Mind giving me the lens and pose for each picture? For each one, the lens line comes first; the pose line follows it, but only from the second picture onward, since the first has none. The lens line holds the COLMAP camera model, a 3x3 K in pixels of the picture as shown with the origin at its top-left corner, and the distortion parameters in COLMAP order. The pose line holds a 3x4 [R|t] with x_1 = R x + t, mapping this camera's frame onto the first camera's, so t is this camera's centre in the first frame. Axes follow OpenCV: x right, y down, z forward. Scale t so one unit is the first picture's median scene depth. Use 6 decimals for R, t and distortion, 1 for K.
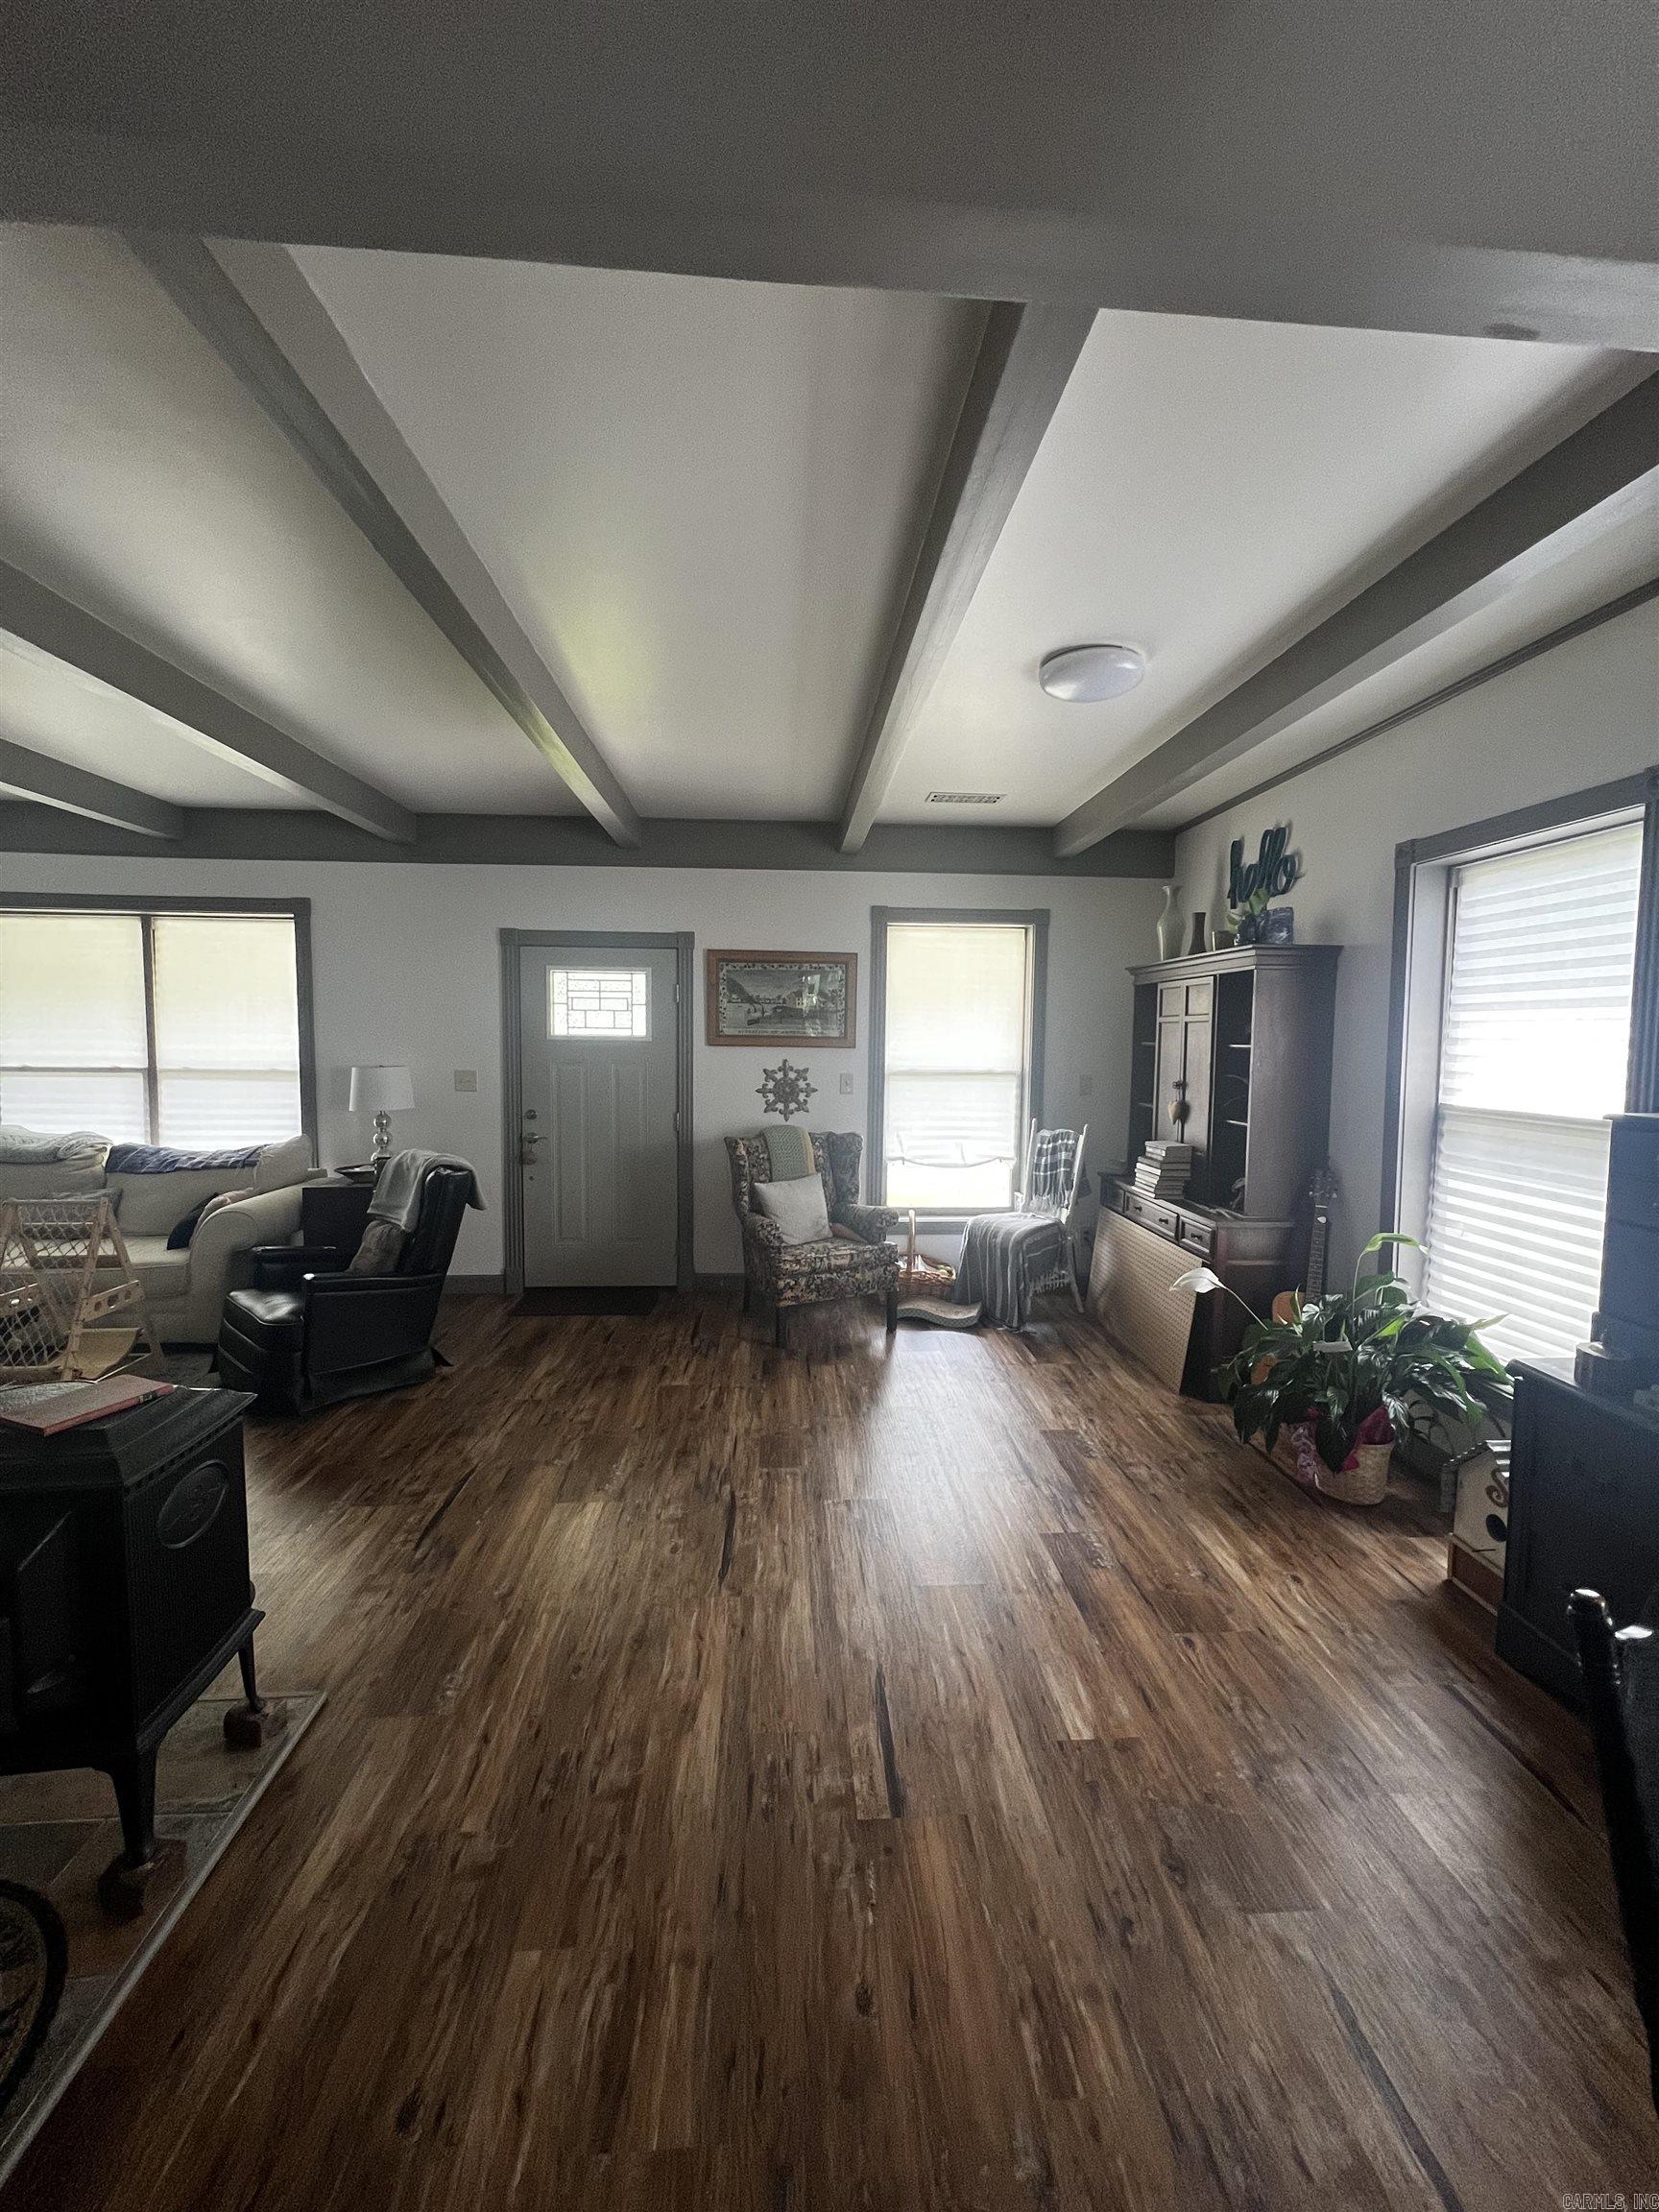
lens RADIAL K [[890.8, 0, 829.2], [0, 890.8, 1097.7], [0, 0, 1]] dist [0.000061, 0.000577]
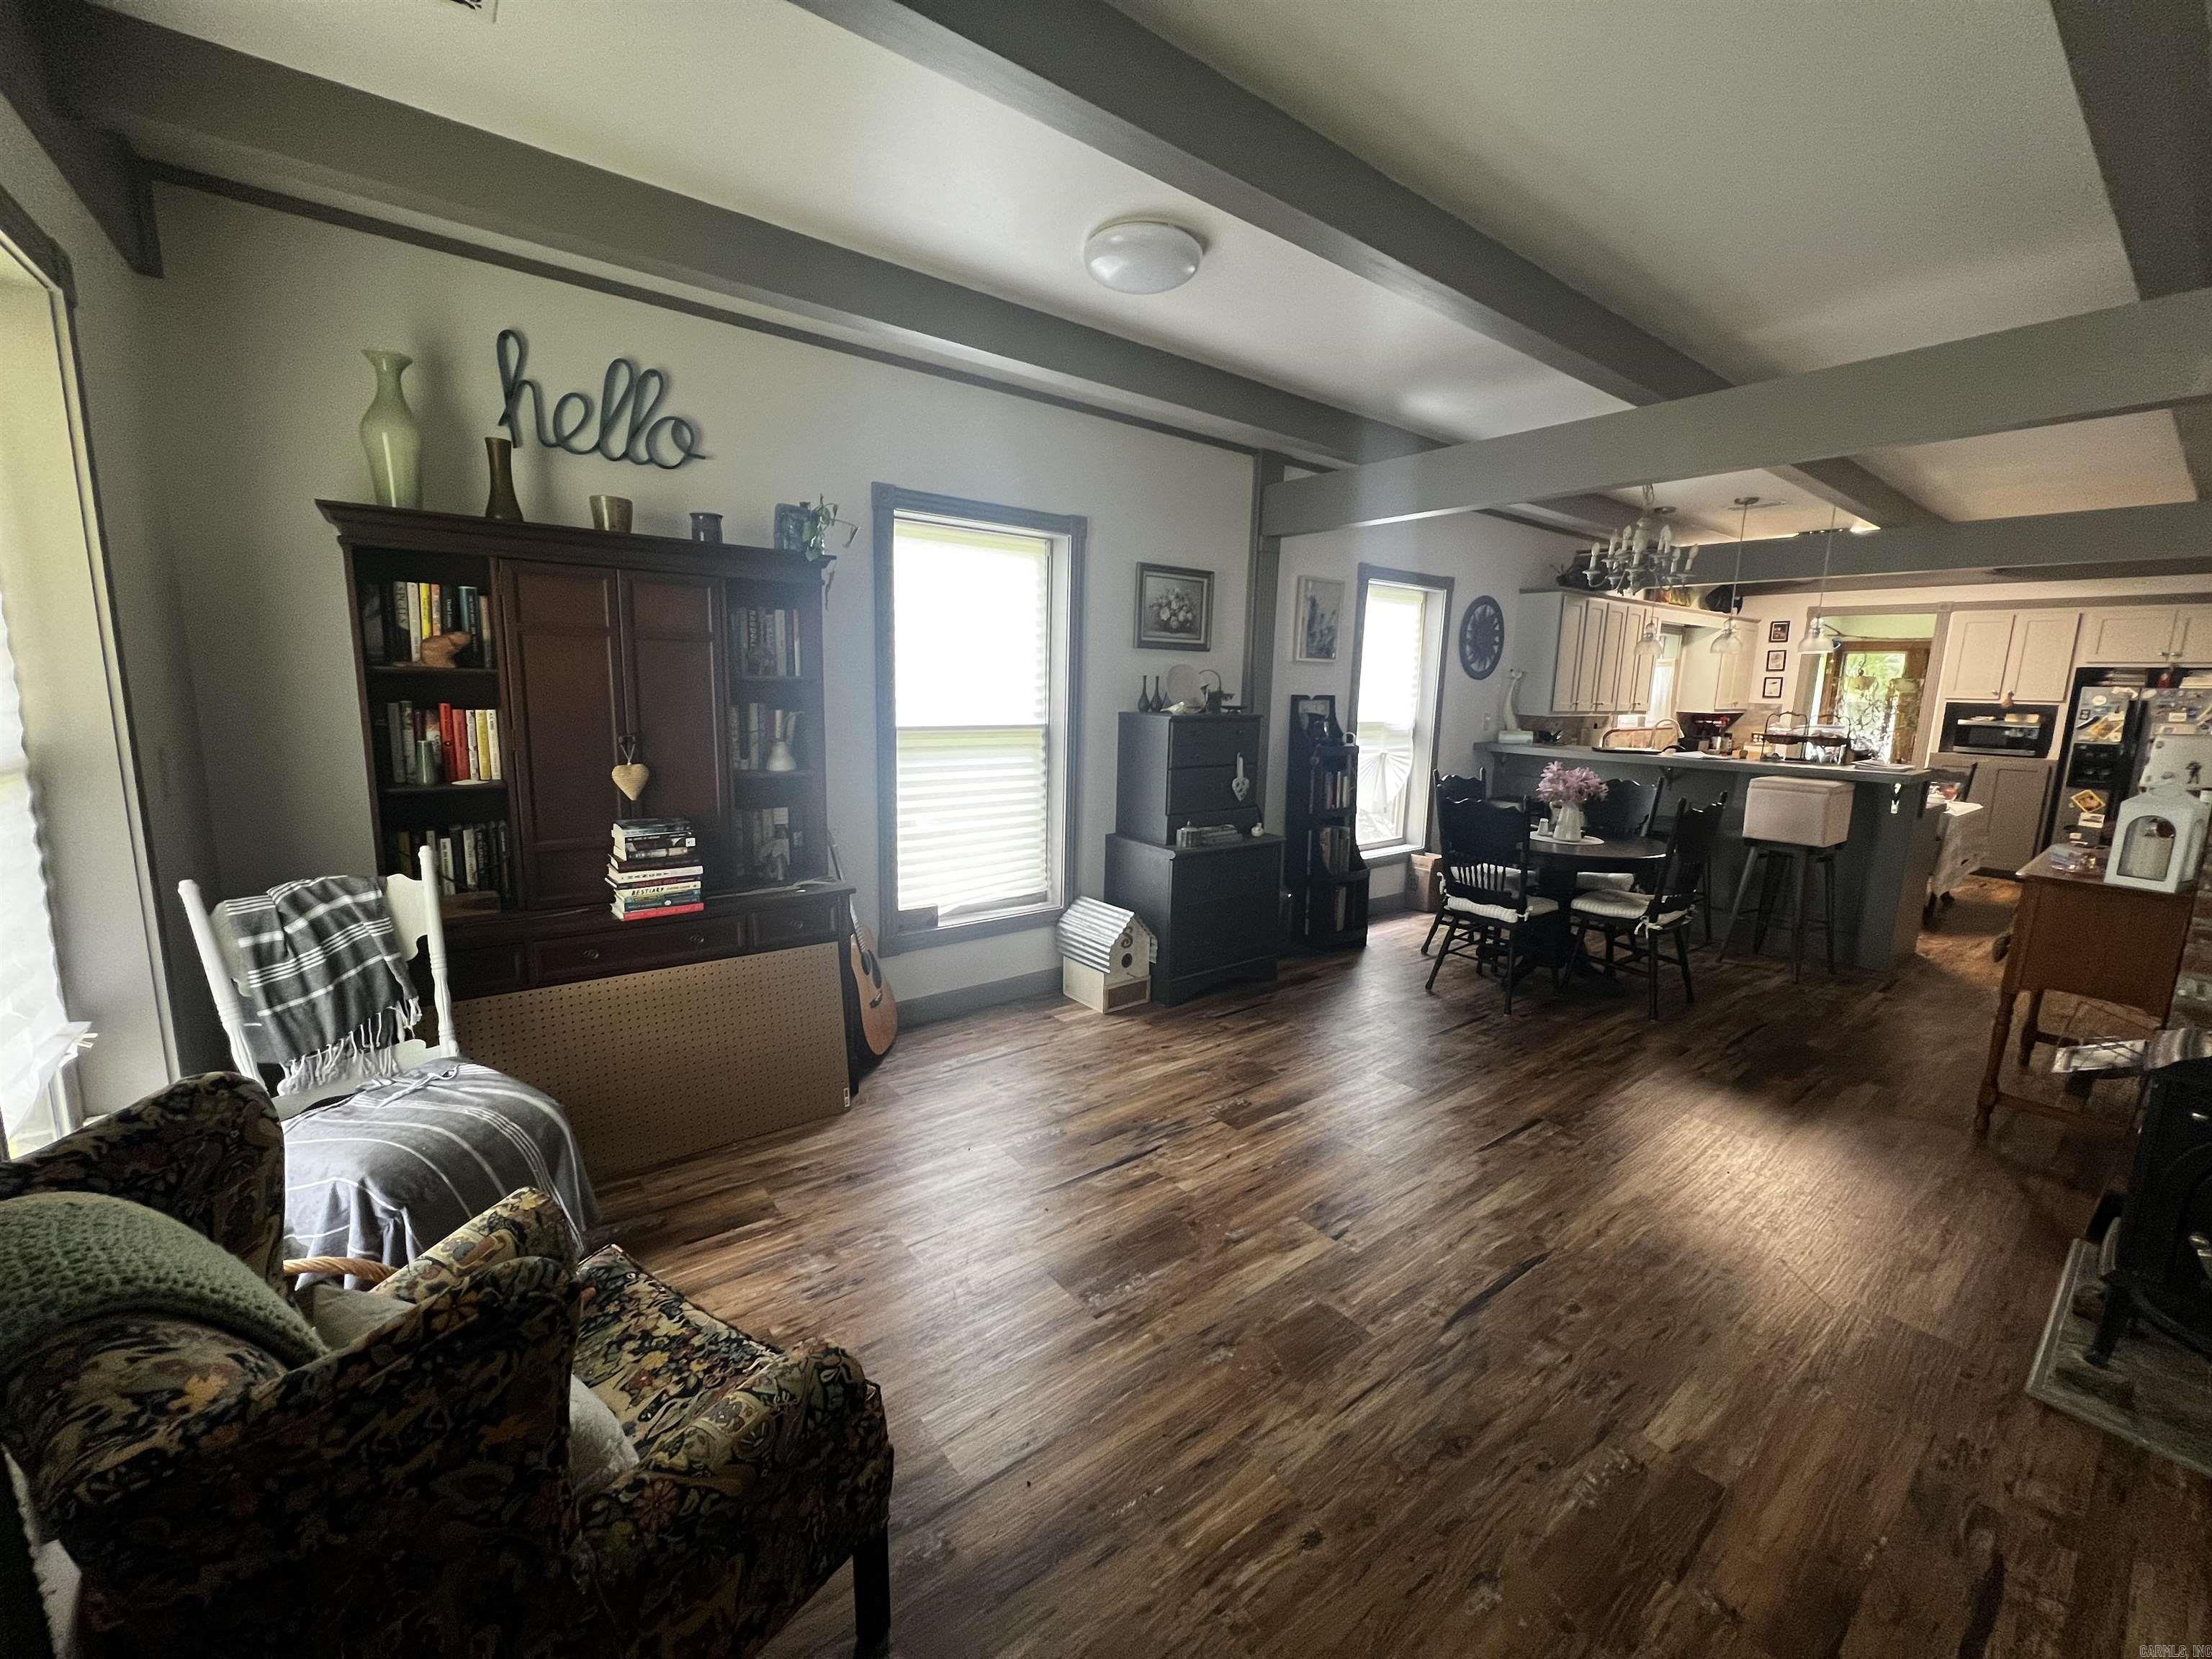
lens RADIAL K [[890.8, 0, 1097.5], [0, 890.8, 821.3], [0, 0, 1]] dist [0.000061, 0.000577]
pose [[-0.563117, -0.154864, 0.811737, -0.386788], [0.028031, 0.978138, 0.206057, -0.093742], [-0.825902, 0.138788, -0.546465, 1.287721]]
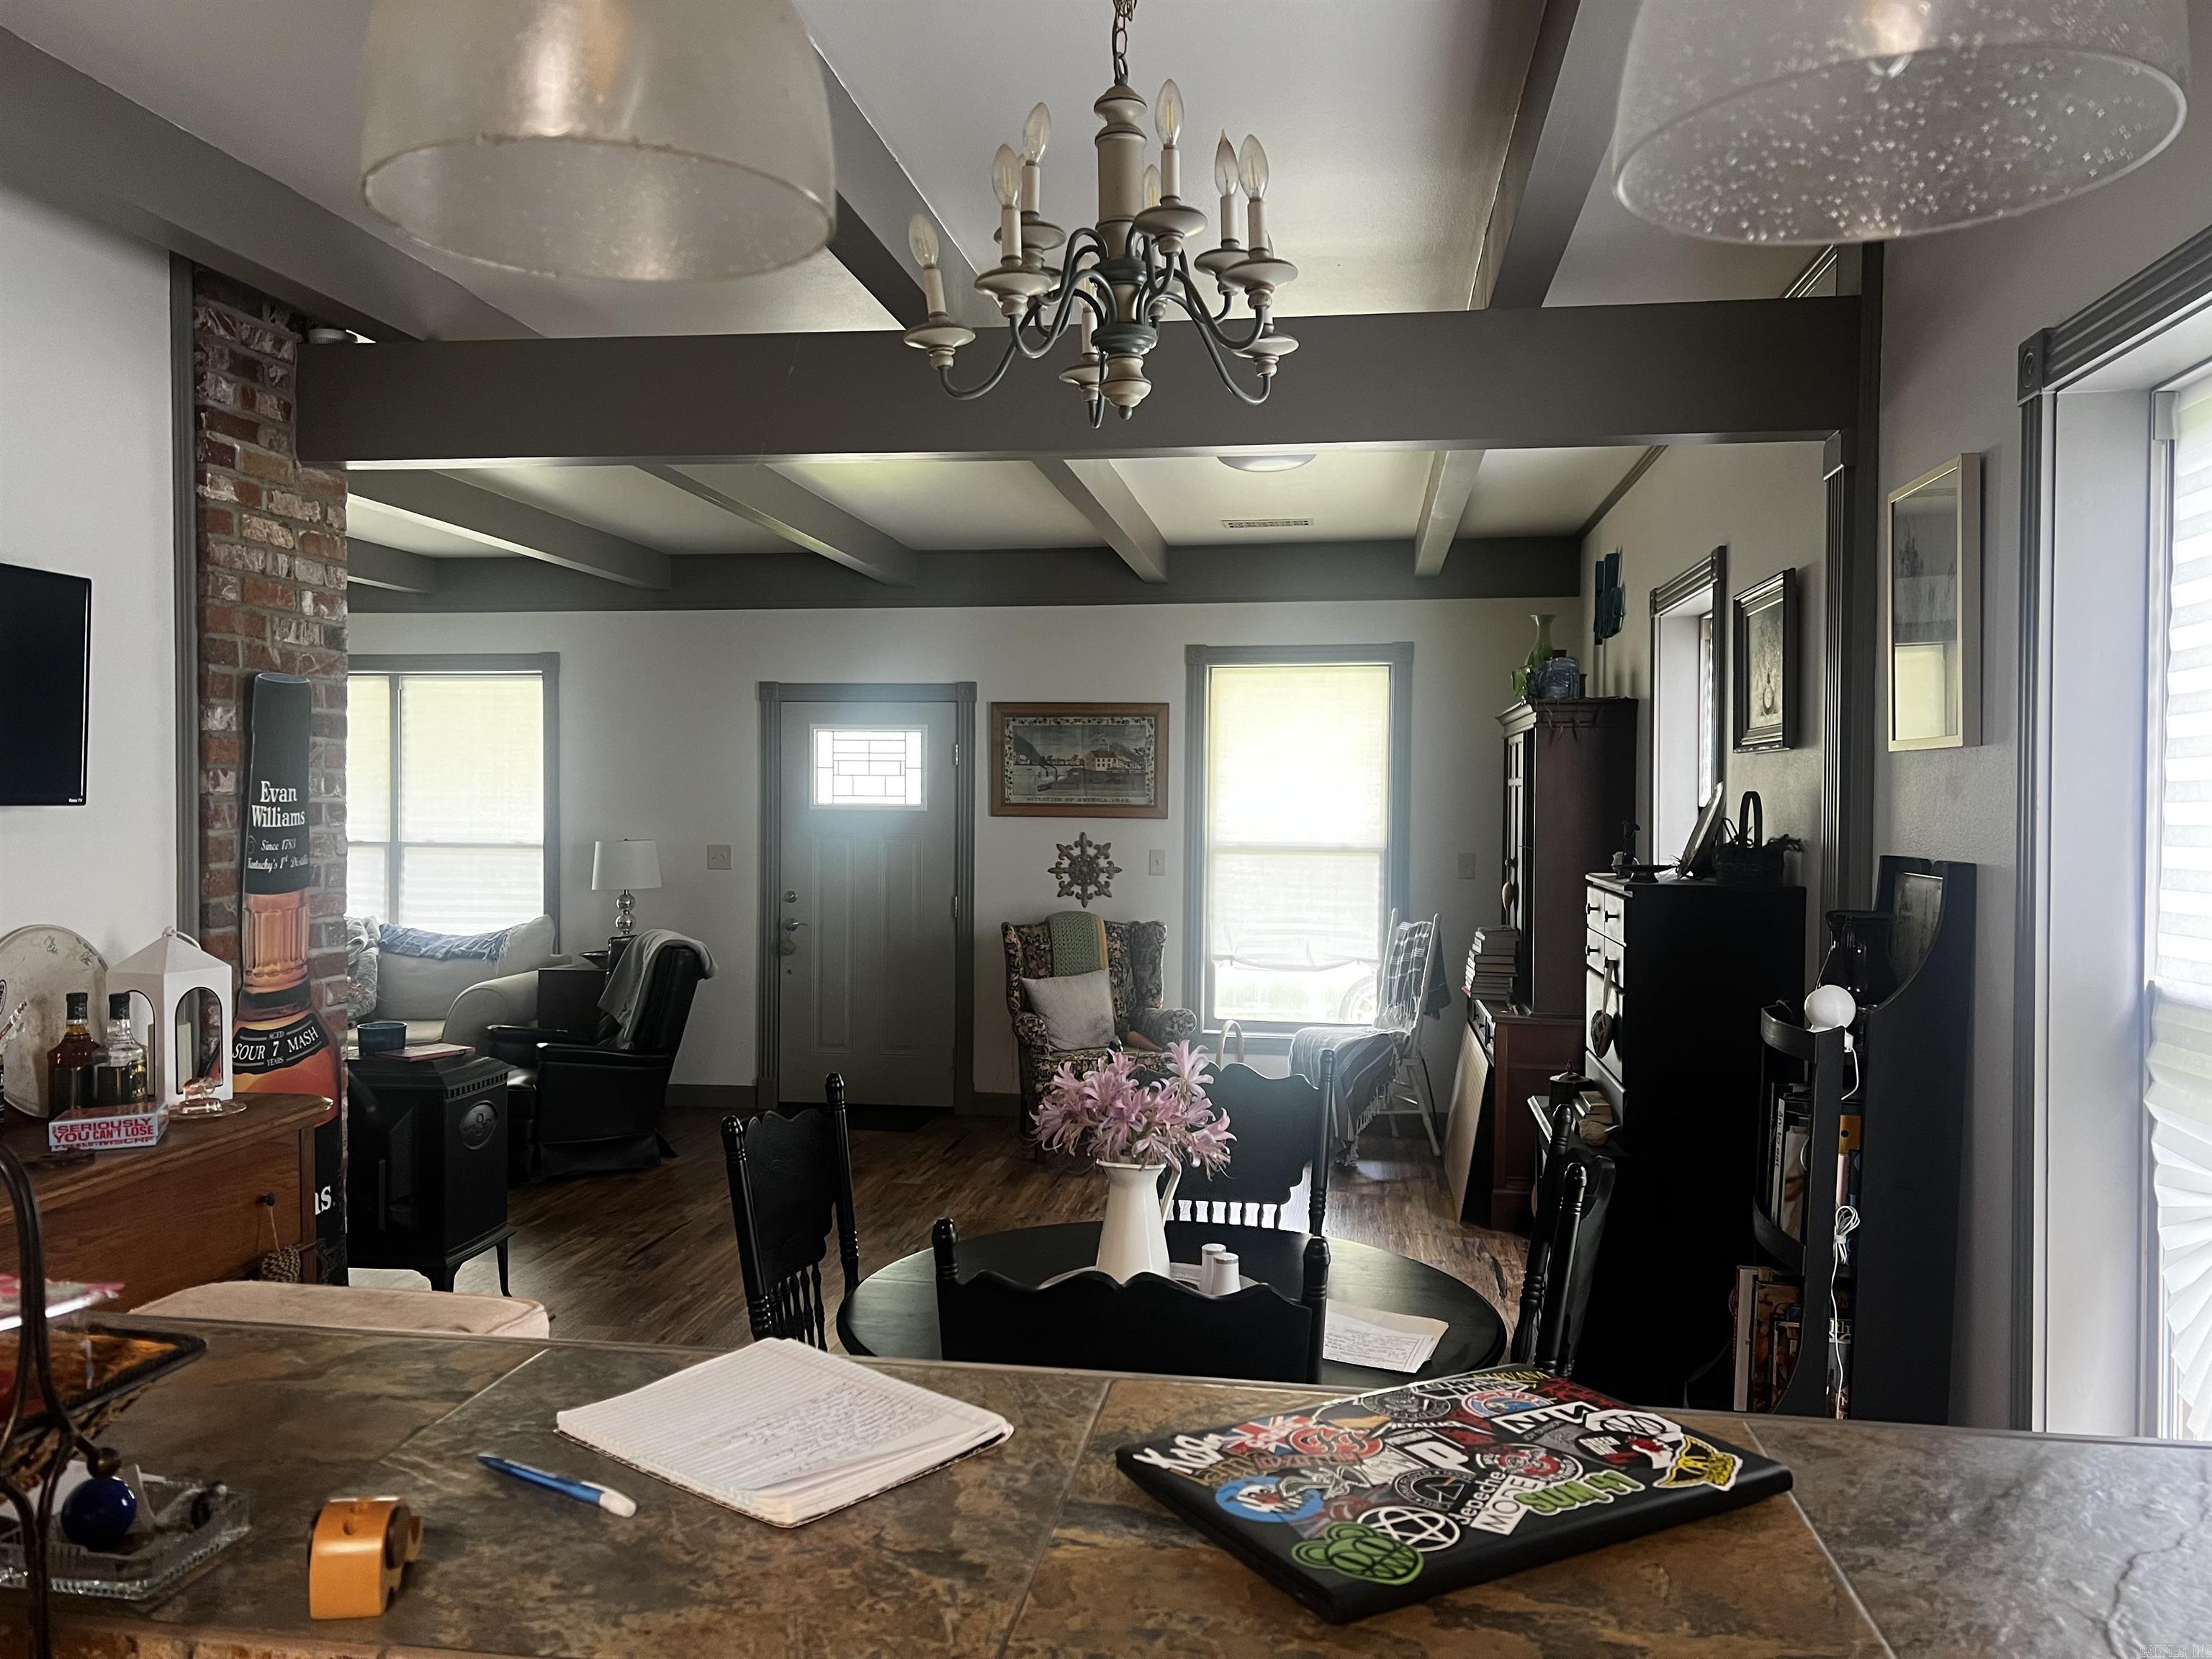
lens RADIAL K [[1656.7, 0, 1096.7], [0, 1656.7, 827.3], [0, 0, 1]] dist [0.056970, -0.061211]
pose [[0.977424, -0.001491, -0.211284, 0.418314], [-0.009251, 0.998714, -0.049841, 0.041497], [0.211087, 0.050670, 0.976153, -0.718235]]
